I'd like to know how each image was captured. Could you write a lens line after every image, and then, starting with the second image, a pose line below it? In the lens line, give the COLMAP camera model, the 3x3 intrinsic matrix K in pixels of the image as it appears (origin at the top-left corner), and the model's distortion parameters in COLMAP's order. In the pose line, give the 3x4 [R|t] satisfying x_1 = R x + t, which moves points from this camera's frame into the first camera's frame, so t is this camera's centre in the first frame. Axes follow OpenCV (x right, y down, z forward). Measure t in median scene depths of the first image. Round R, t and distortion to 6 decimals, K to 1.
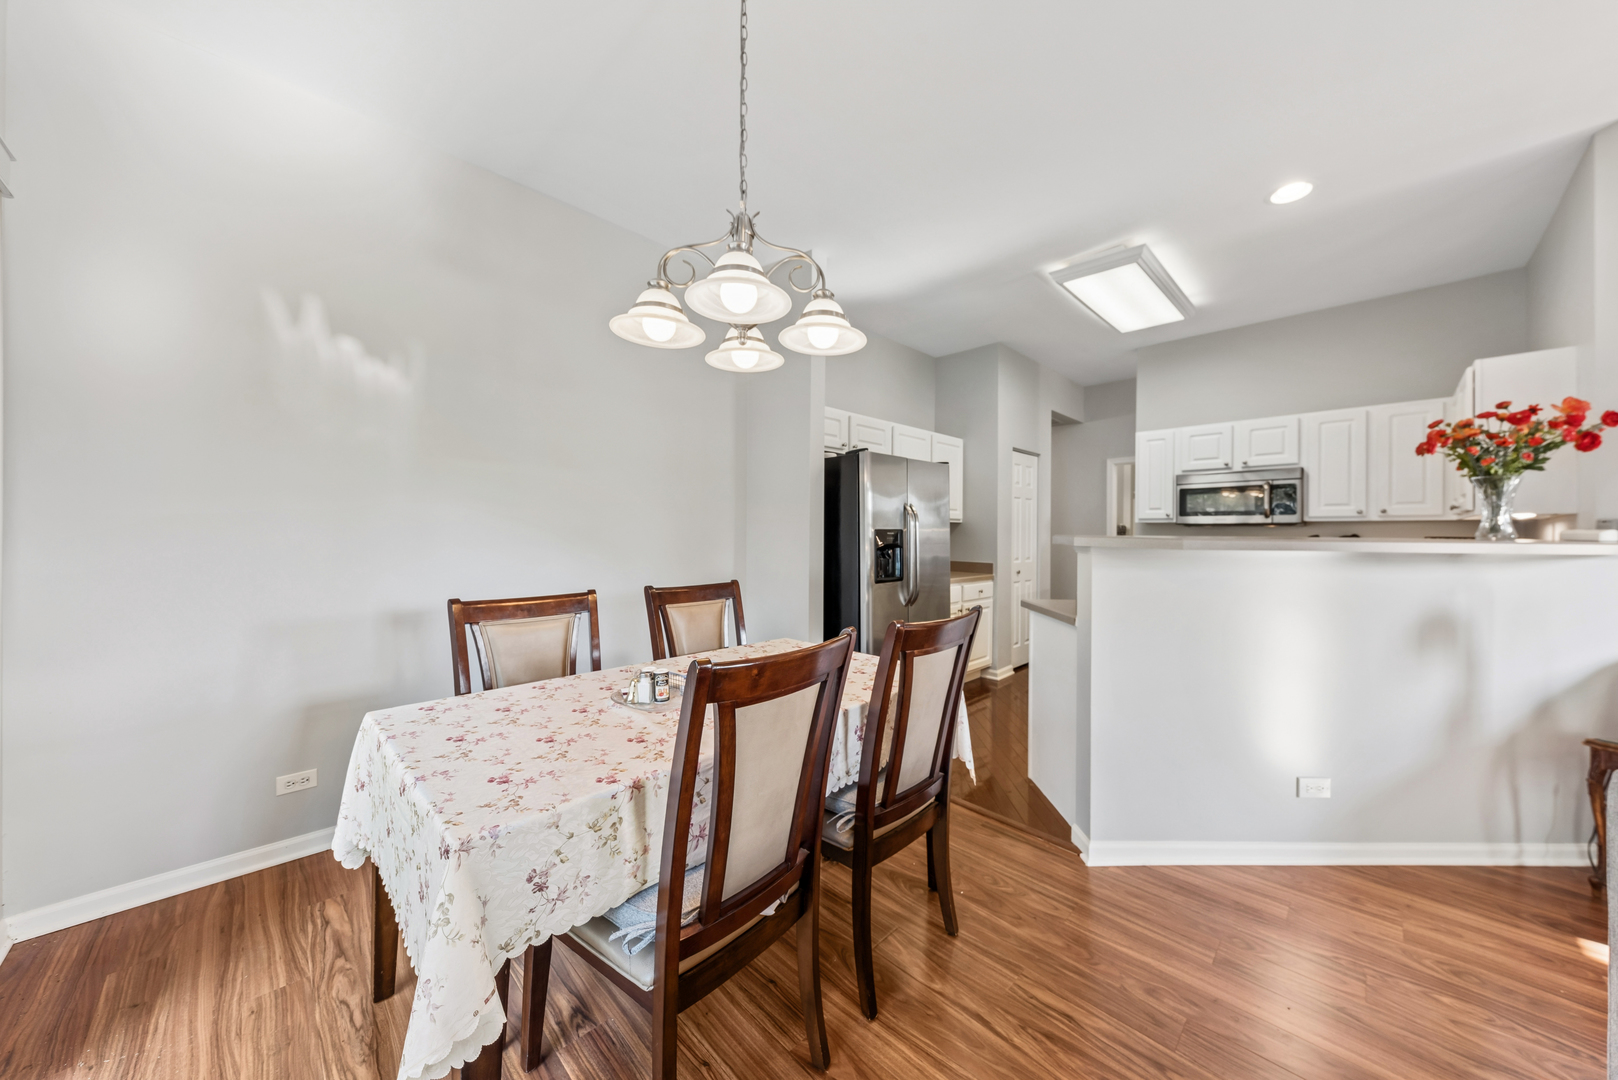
lens RADIAL K [[561.5, 0, 828.3], [0, 561.5, 537.1], [0, 0, 1]] dist [-0.001242, -0.000236]
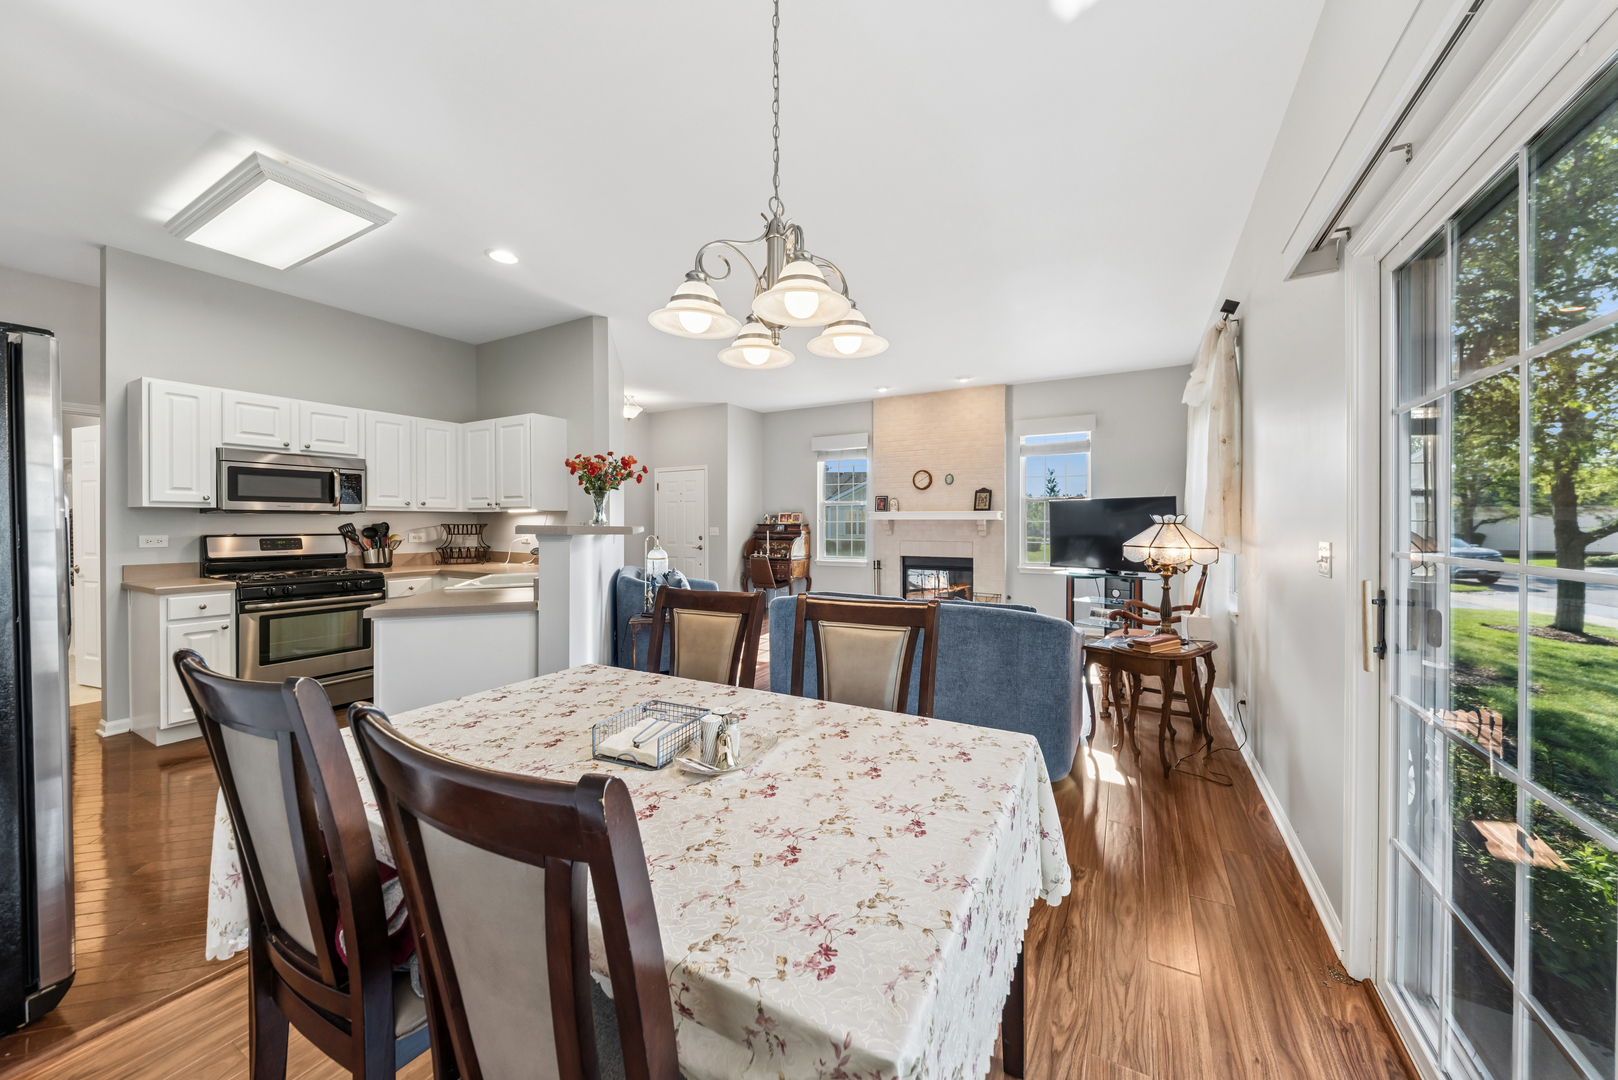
lens RADIAL K [[561.5, 0, 837.8], [0, 561.5, 526.0], [0, 0, 1]] dist [-0.001242, -0.000236]
pose [[-0.282849, -0.006021, 0.959146, -0.492715], [0.004066, 0.999964, 0.007476, -0.002204], [-0.959156, 0.006014, -0.282814, 0.495841]]
